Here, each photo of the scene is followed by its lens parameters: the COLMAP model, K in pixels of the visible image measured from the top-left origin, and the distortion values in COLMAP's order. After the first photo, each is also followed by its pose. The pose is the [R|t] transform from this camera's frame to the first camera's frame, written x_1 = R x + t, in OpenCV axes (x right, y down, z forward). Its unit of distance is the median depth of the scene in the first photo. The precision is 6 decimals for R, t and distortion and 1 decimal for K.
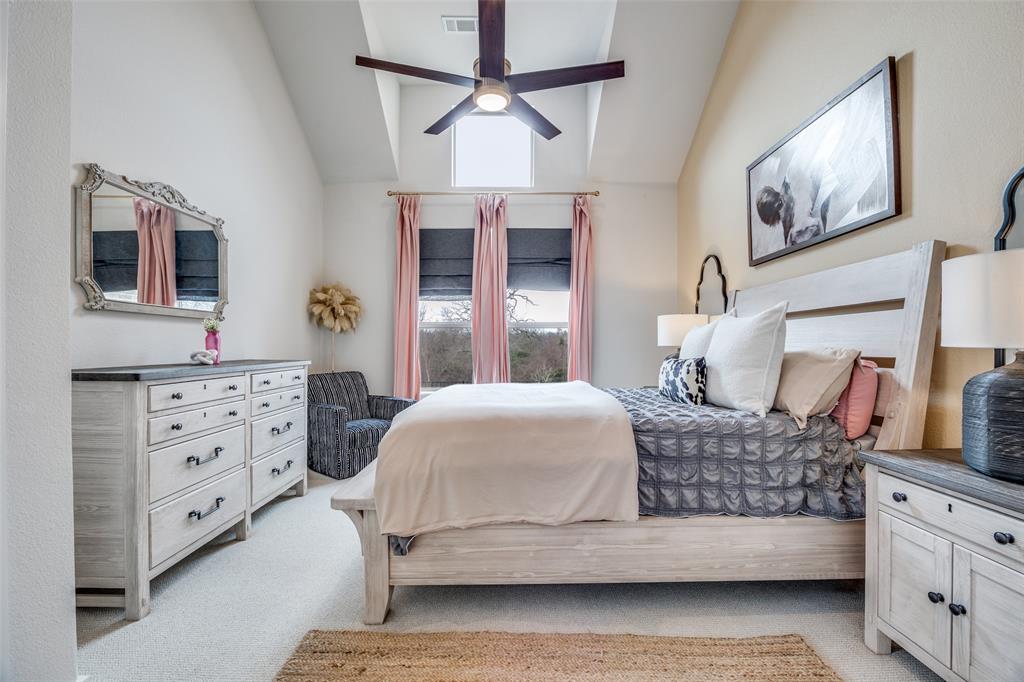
lens RADIAL K [[454.8, 0, 518.1], [0, 454.8, 349.5], [0, 0, 1]] dist [-0.001345, 0.000187]
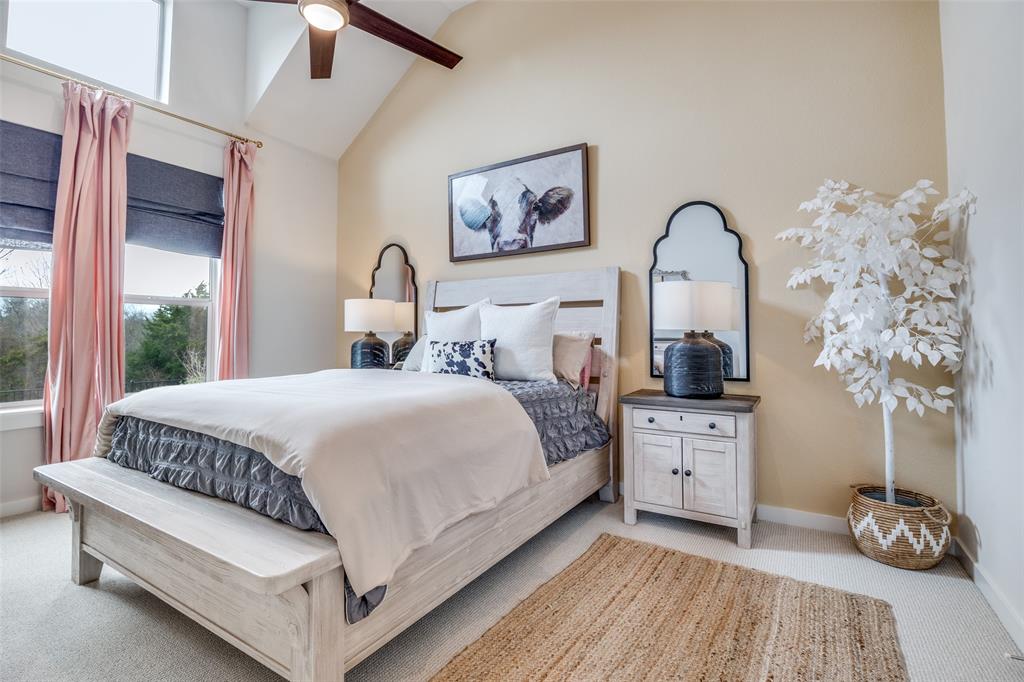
lens RADIAL K [[485.8, 0, 513.6], [0, 485.8, 320.9], [0, 0, 1]] dist [0.000898, -0.000595]
pose [[0.537801, 0.027513, 0.842623, -0.551408], [0.005872, 0.999321, -0.036377, 0.014793], [-0.843051, 0.024511, 0.537274, 0.272162]]
